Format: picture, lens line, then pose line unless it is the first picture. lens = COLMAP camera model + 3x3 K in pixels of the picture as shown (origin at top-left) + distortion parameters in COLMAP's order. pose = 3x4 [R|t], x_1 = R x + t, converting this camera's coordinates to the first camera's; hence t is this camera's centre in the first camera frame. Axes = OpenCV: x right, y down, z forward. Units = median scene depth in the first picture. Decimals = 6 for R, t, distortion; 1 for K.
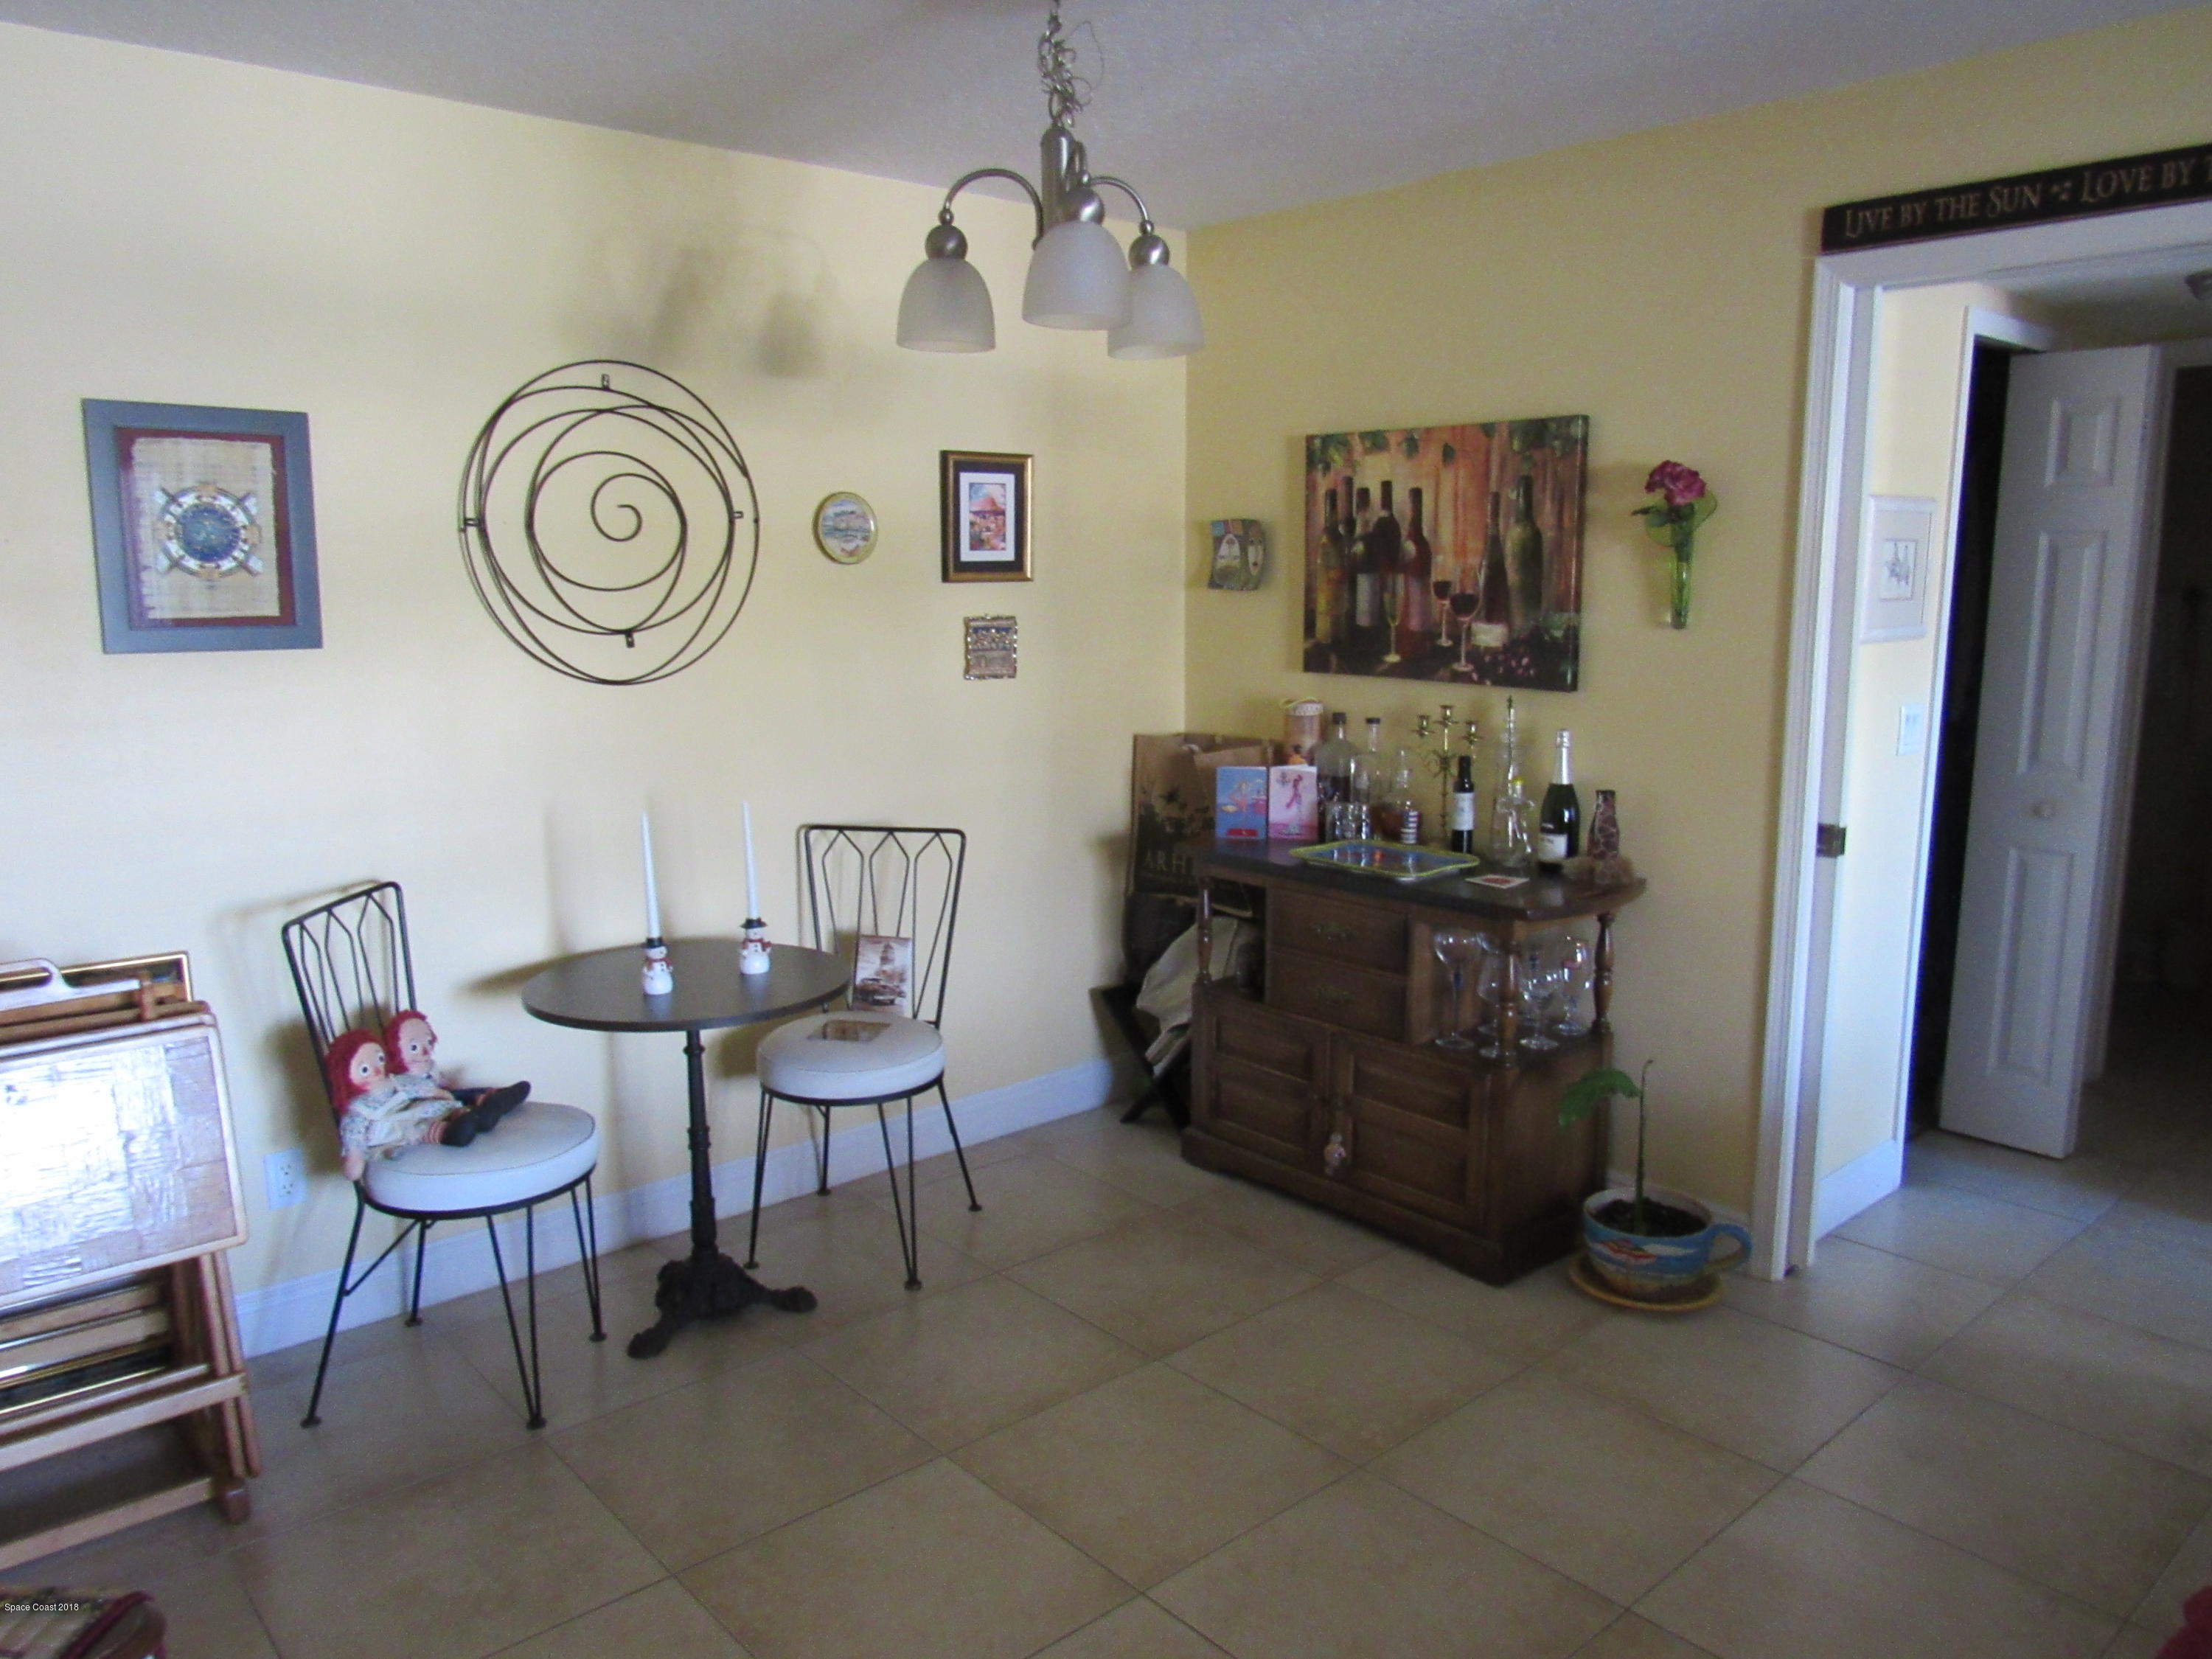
lens RADIAL K [[1574.2, 0, 1105.7], [0, 1574.2, 825.8], [0, 0, 1]] dist [-0.038272, 0.018315]
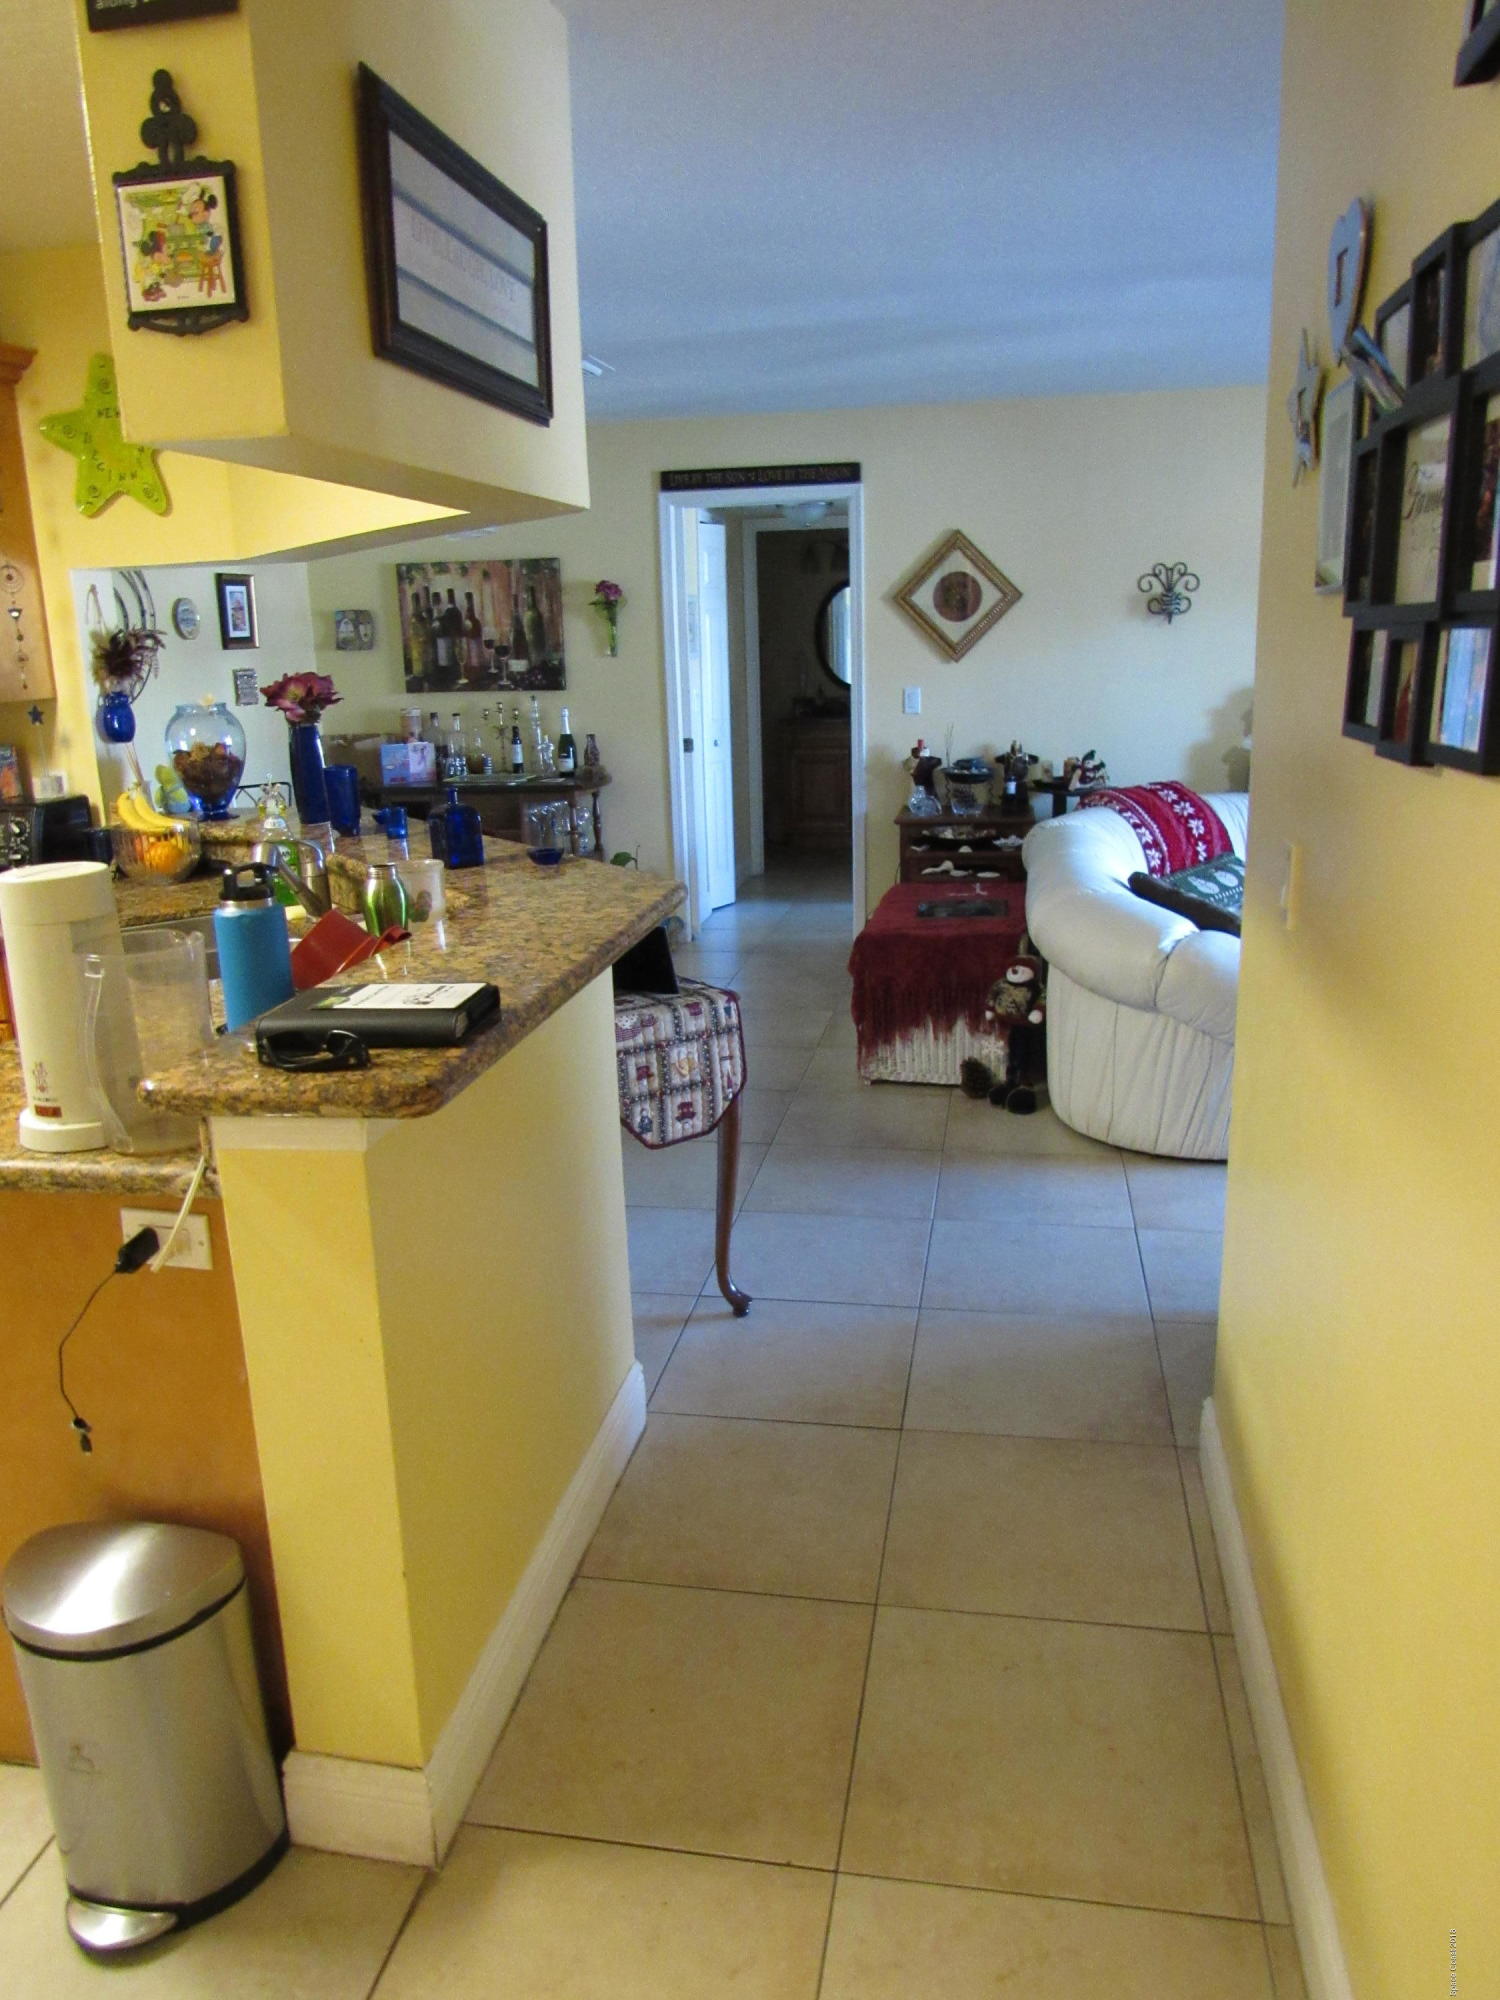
lens RADIAL K [[1423.4, 0, 754.3], [0, 1423.4, 996.7], [0, 0, 1]] dist [-0.038272, 0.018315]
pose [[0.778556, -0.175924, 0.602413, -0.687868], [0.129271, 0.984276, 0.120371, 0.116995], [-0.614117, -0.015841, 0.789056, -0.634644]]
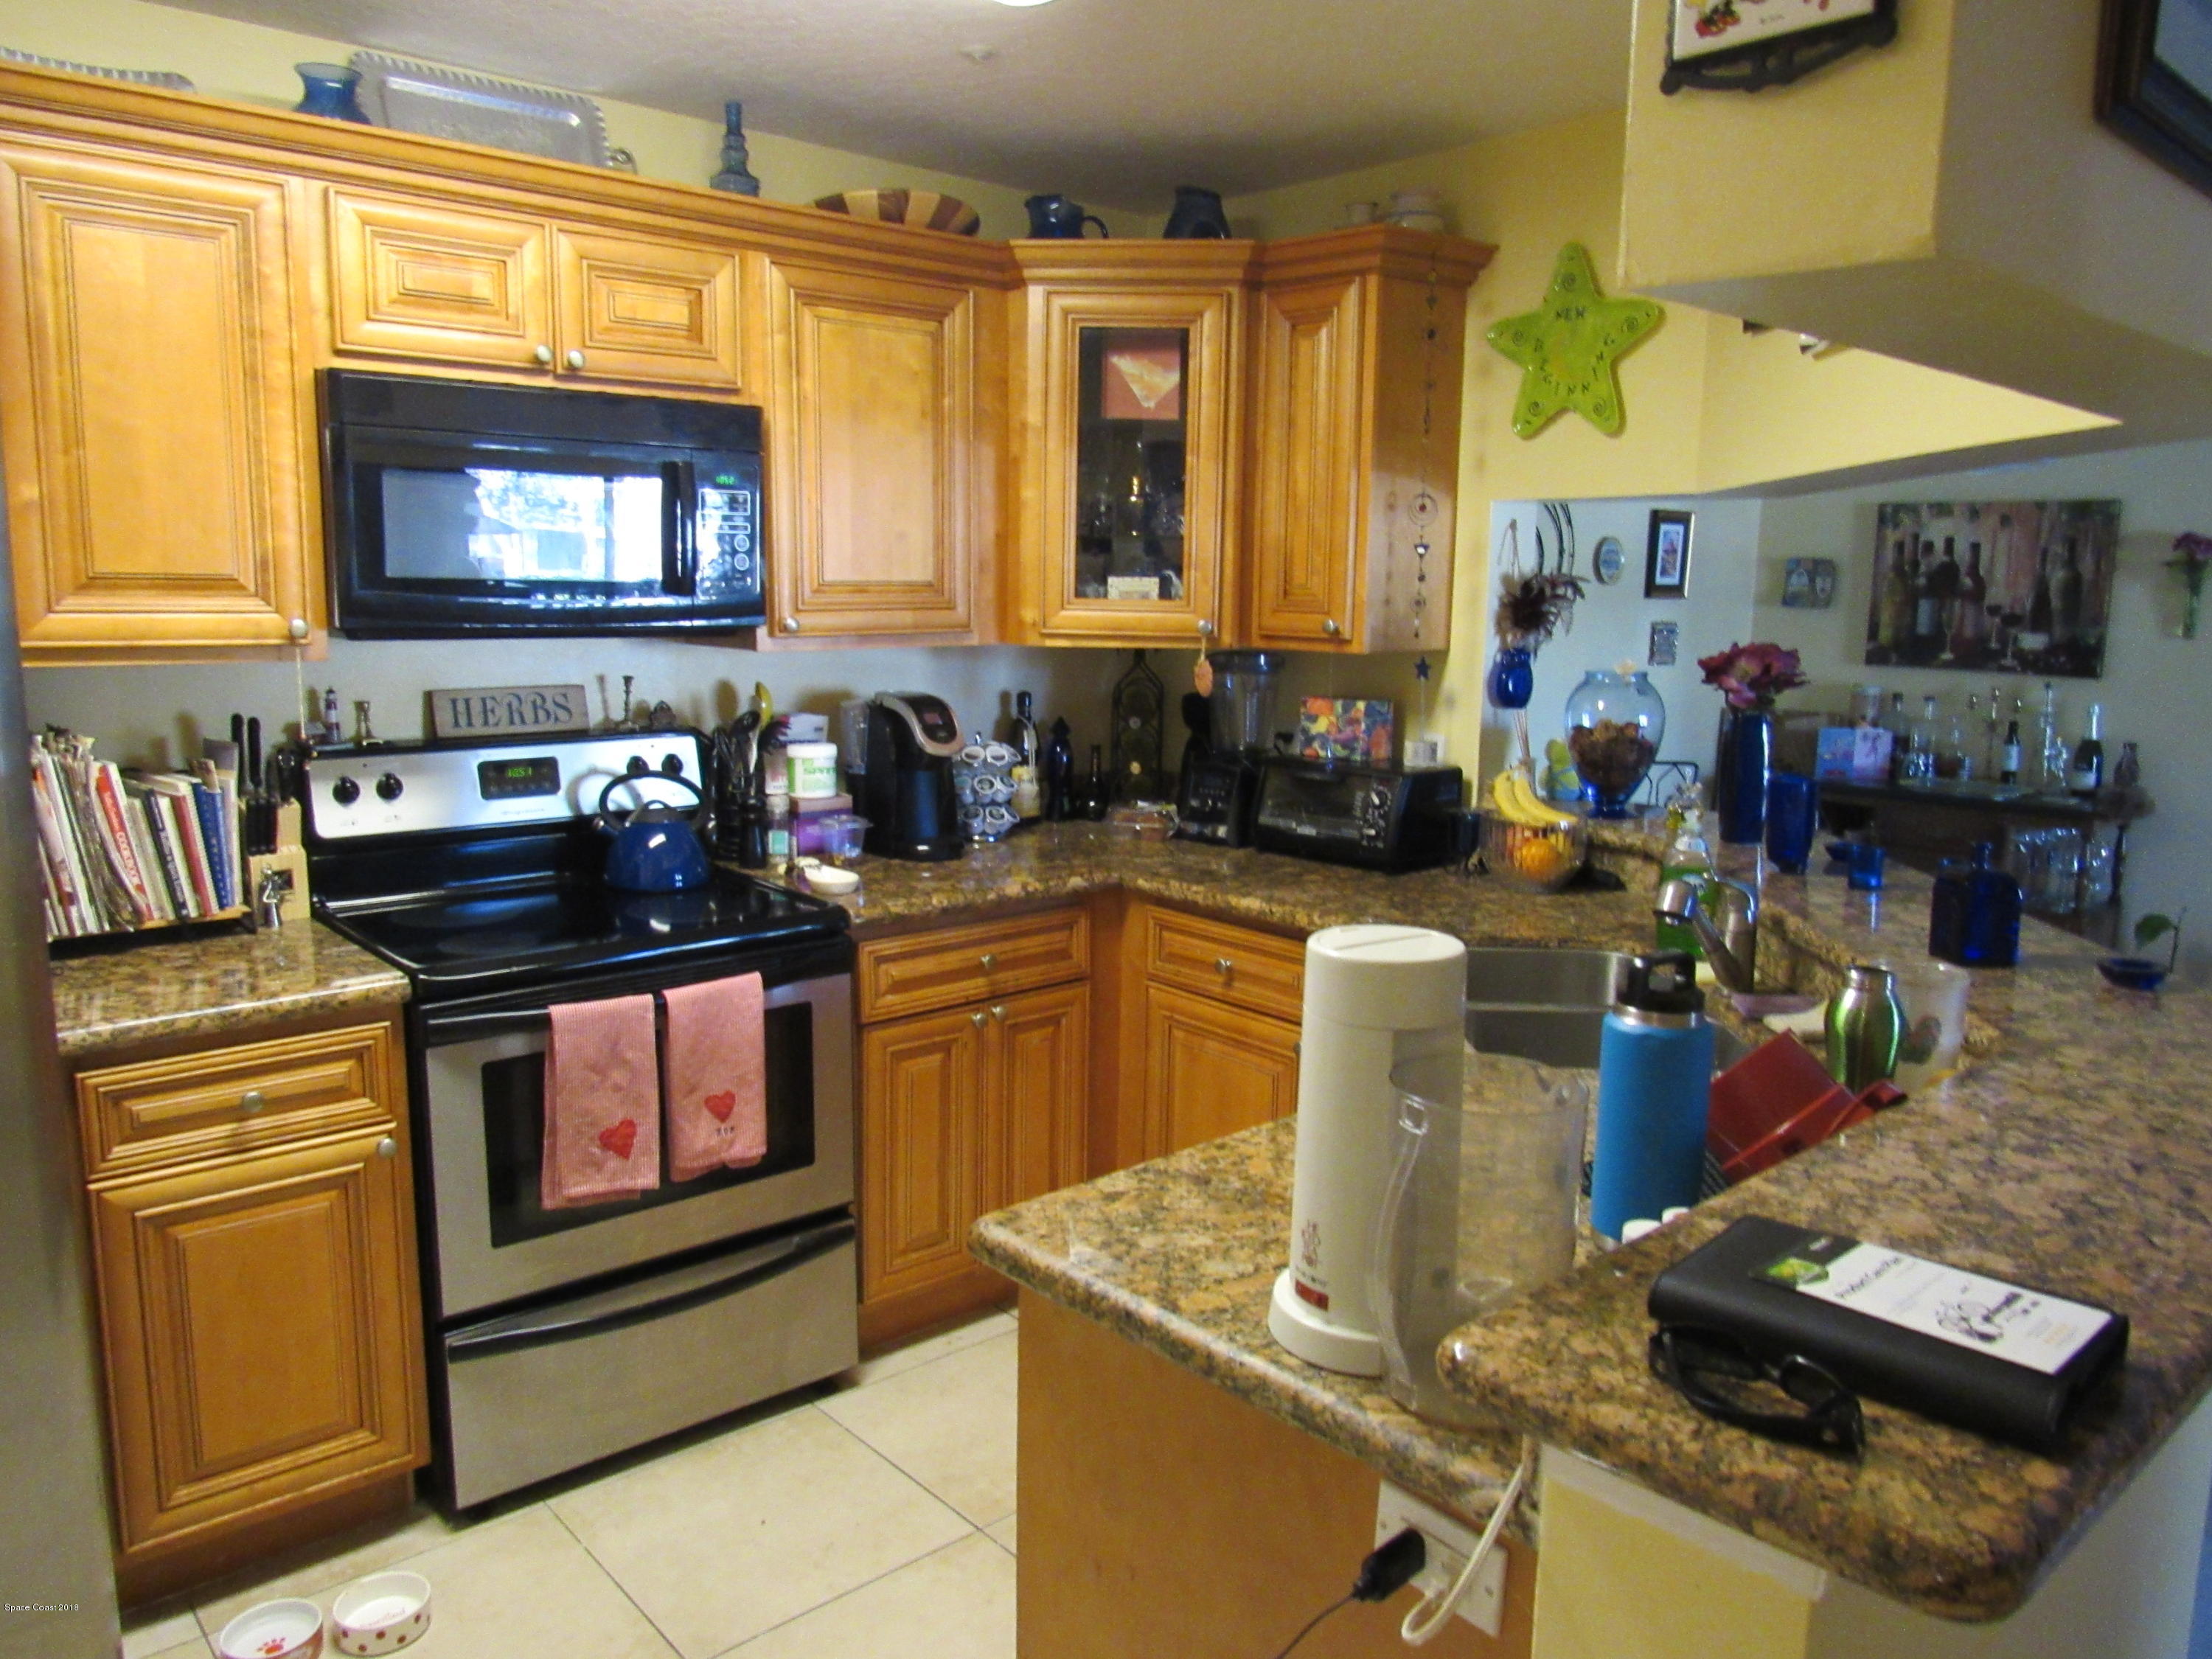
lens RADIAL K [[1574.2, 0, 1105.7], [0, 1574.2, 821.7], [0, 0, 1]] dist [-0.038272, 0.018315]
pose [[0.999790, 0.017279, 0.010987, -0.647929], [-0.017158, 0.999792, -0.011032, 0.082307], [-0.011175, 0.010842, 0.999879, -0.475753]]
